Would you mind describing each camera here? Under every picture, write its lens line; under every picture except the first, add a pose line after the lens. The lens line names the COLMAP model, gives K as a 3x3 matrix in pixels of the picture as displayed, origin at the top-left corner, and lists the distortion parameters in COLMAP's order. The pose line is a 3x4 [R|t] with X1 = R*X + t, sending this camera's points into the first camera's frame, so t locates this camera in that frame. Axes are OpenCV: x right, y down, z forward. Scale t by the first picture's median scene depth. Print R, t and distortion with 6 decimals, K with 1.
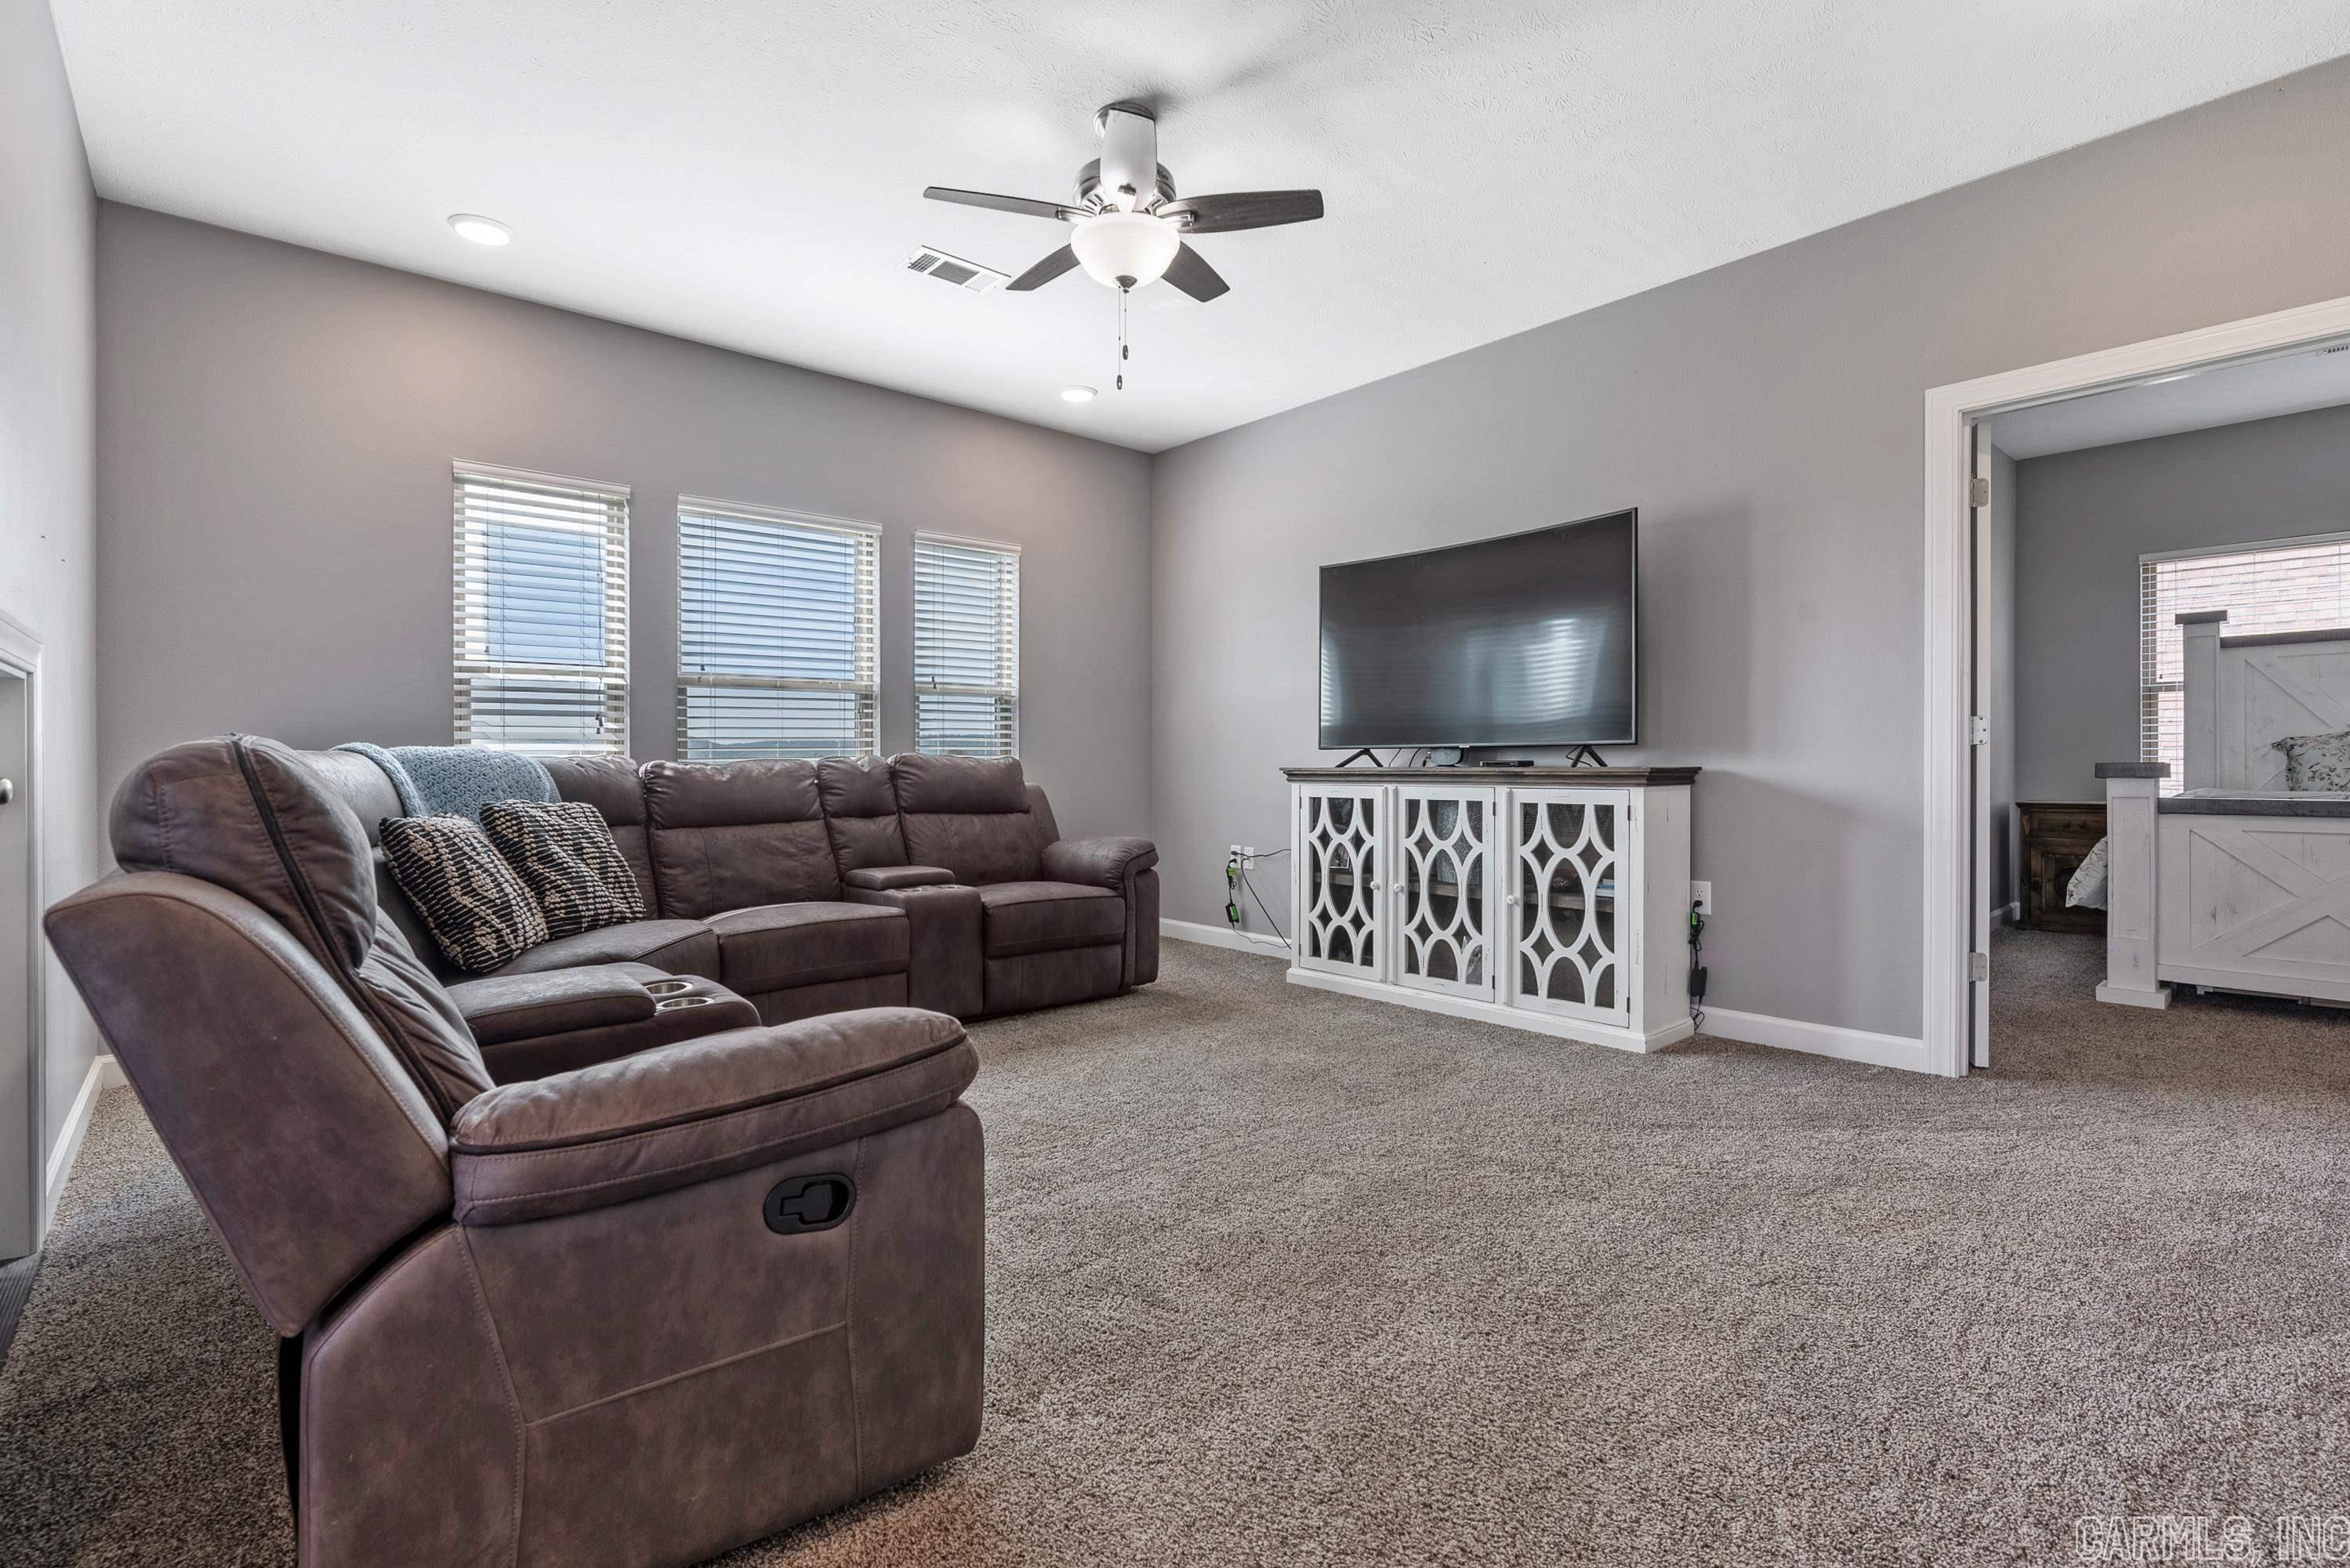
lens RADIAL K [[1084.3, 0, 1175.9], [0, 1084.3, 777.2], [0, 0, 1]] dist [0.004373, 0.000239]
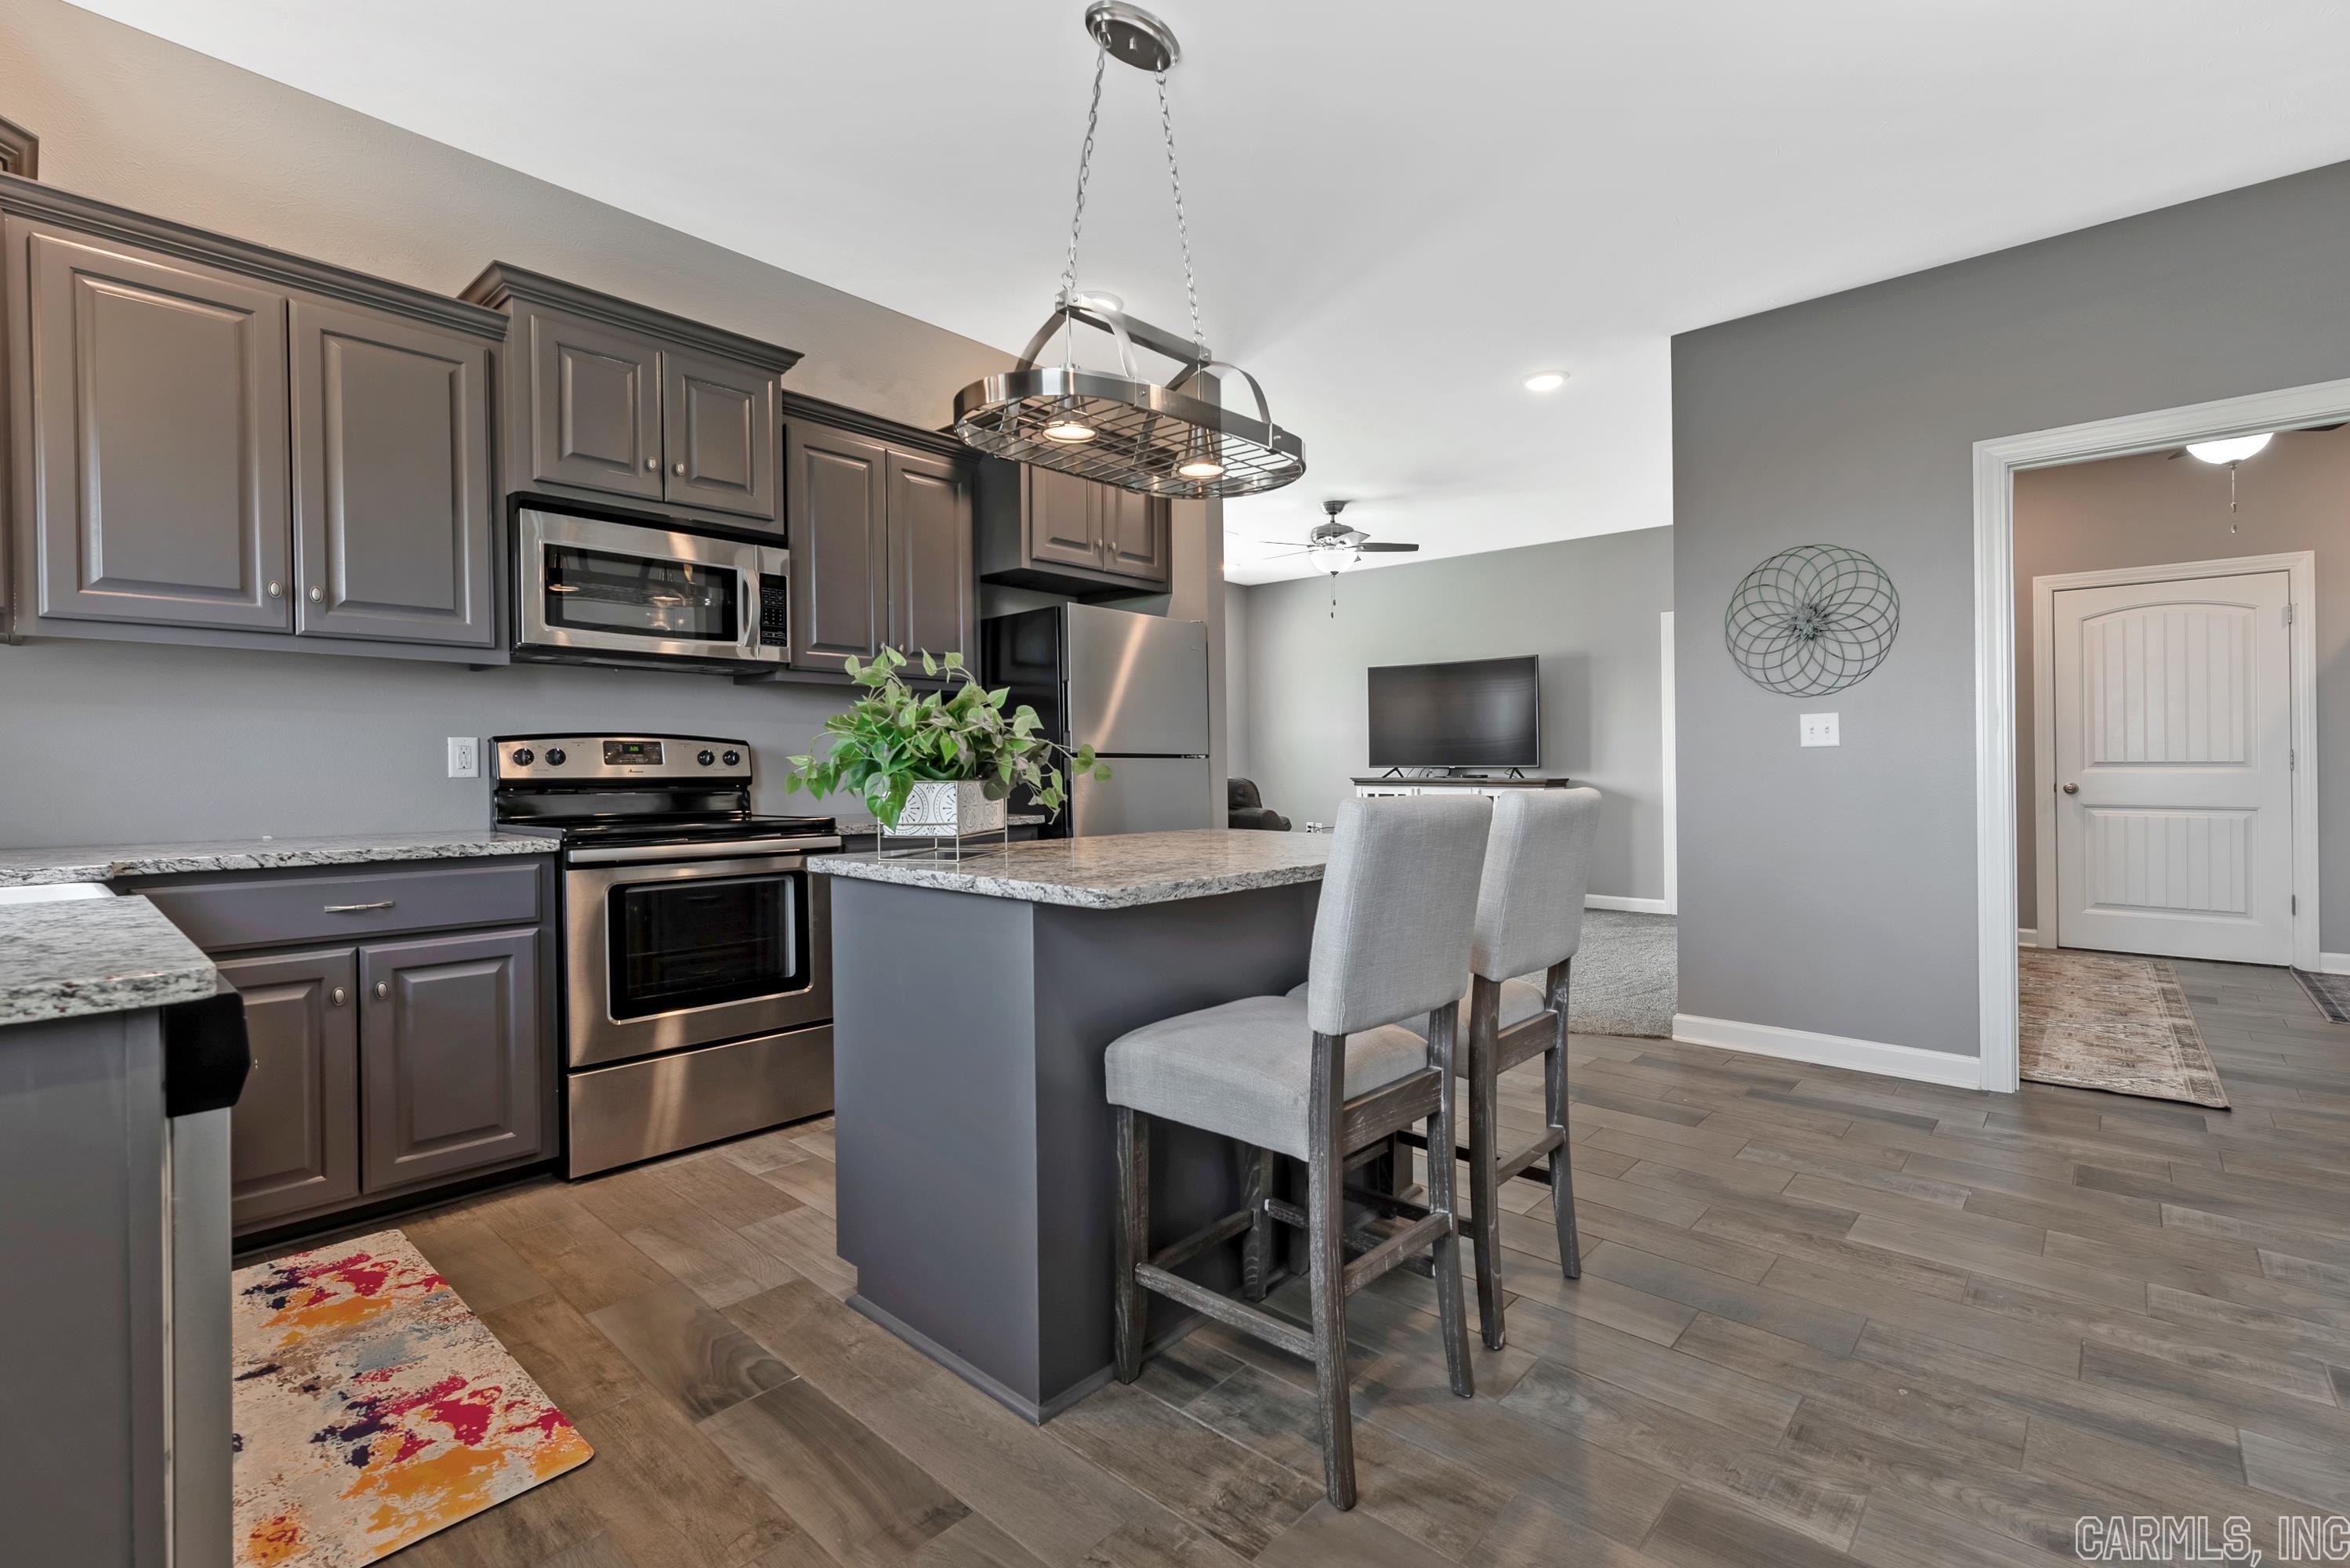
lens RADIAL K [[1052.7, 0, 1166.6], [0, 1052.7, 766.4], [0, 0, 1]] dist [0.002233, -0.003908]
pose [[0.995753, 0.000447, 0.092061, -0.392728], [0.000800, 0.999908, -0.013507, -0.004272], [-0.092058, 0.013524, 0.995662, -0.783923]]
